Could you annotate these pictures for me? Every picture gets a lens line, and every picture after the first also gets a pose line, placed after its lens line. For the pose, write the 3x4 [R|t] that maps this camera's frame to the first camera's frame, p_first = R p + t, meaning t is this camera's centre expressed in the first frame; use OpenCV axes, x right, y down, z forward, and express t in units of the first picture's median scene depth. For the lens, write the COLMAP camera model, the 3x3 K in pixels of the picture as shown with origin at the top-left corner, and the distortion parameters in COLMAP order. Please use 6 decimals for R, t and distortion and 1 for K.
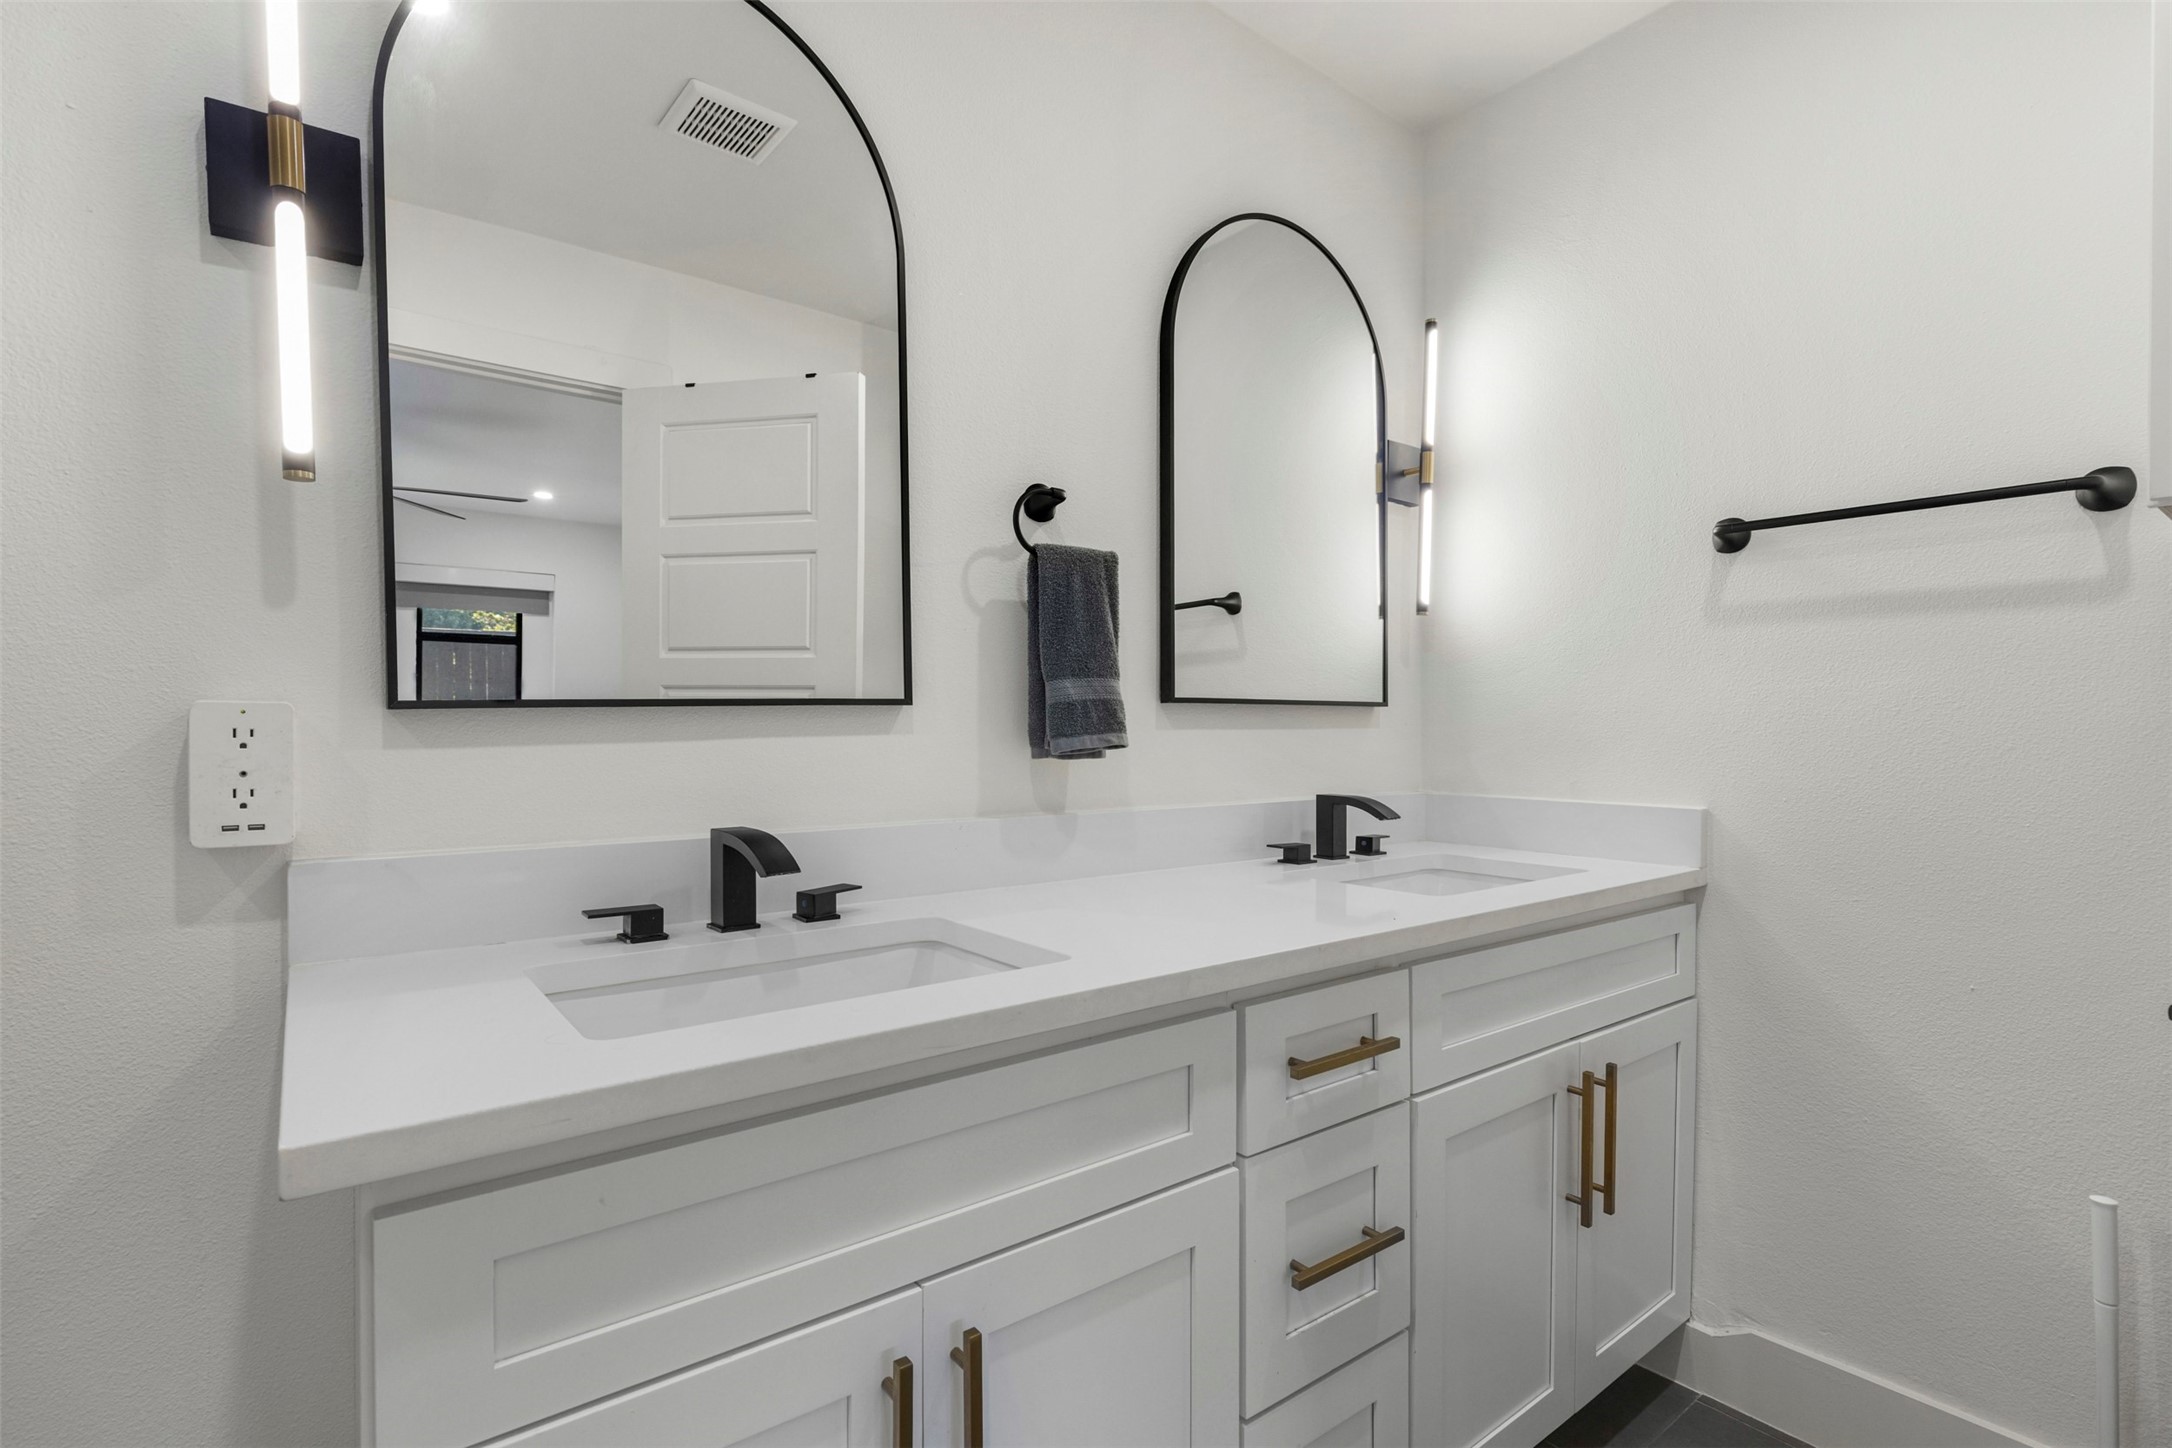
lens RADIAL K [[1025.6, 0, 1086.0], [0, 1025.6, 724.0], [0, 0, 1]] dist [0.002814, 0.000523]
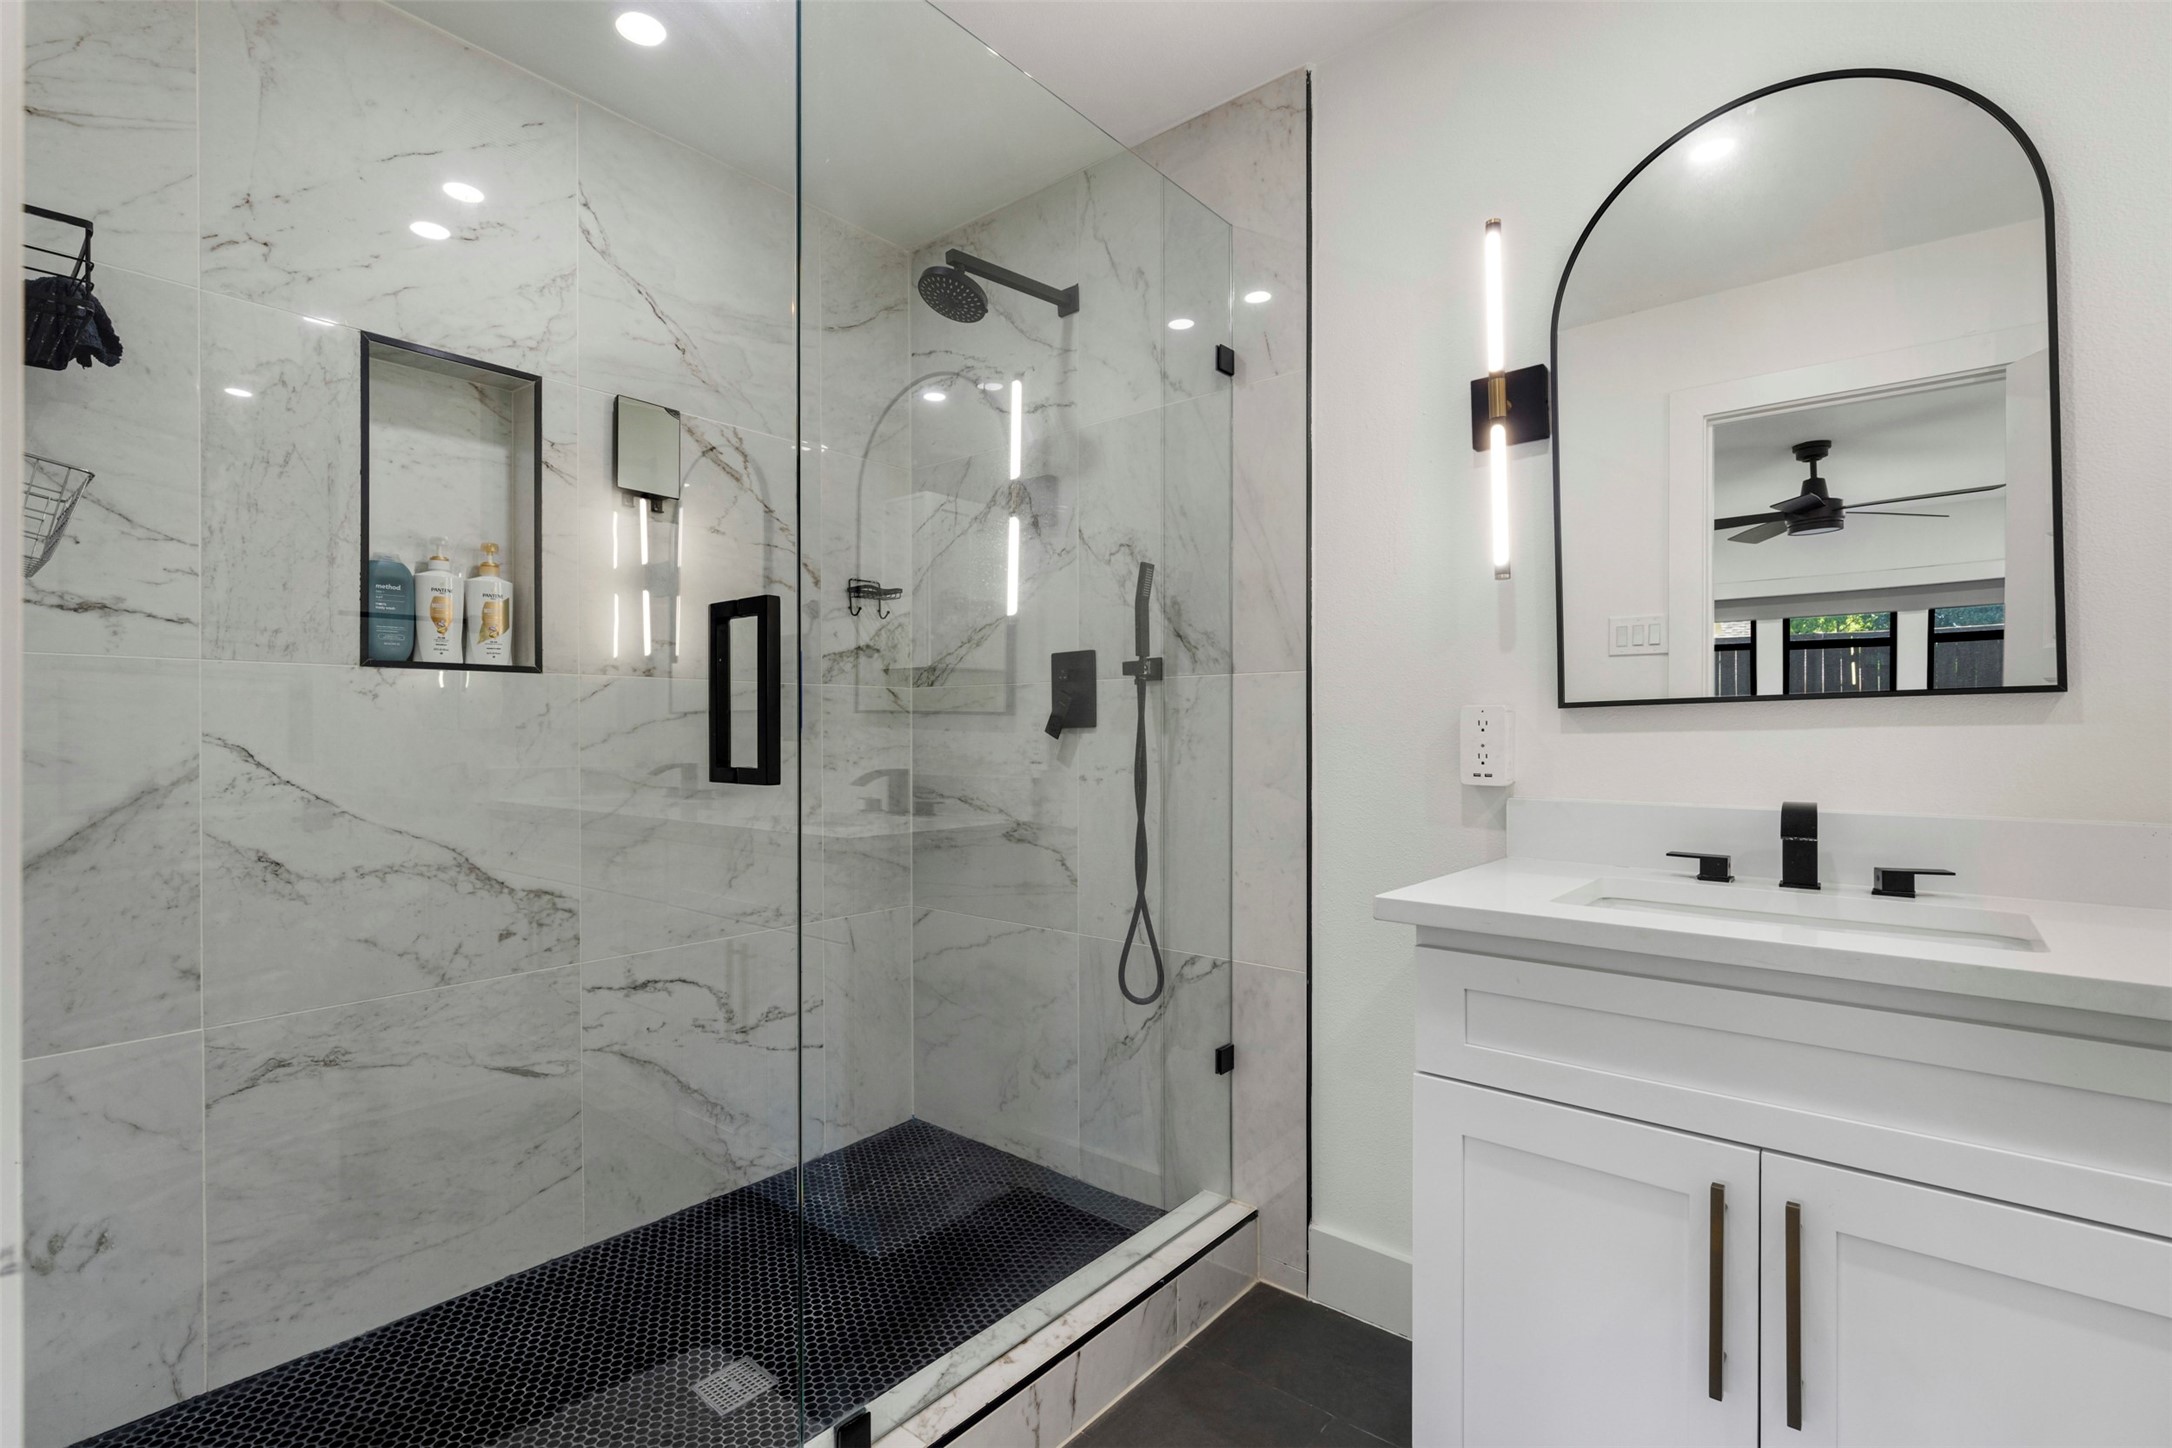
lens RADIAL K [[1025.6, 0, 1086.0], [0, 1025.6, 724.0], [0, 0, 1]] dist [0.002814, 0.000523]
pose [[0.214439, -0.006998, -0.976712, 0.739023], [0.003364, 0.999974, -0.006426, 0.018197], [0.976732, -0.001907, 0.214457, -0.066970]]
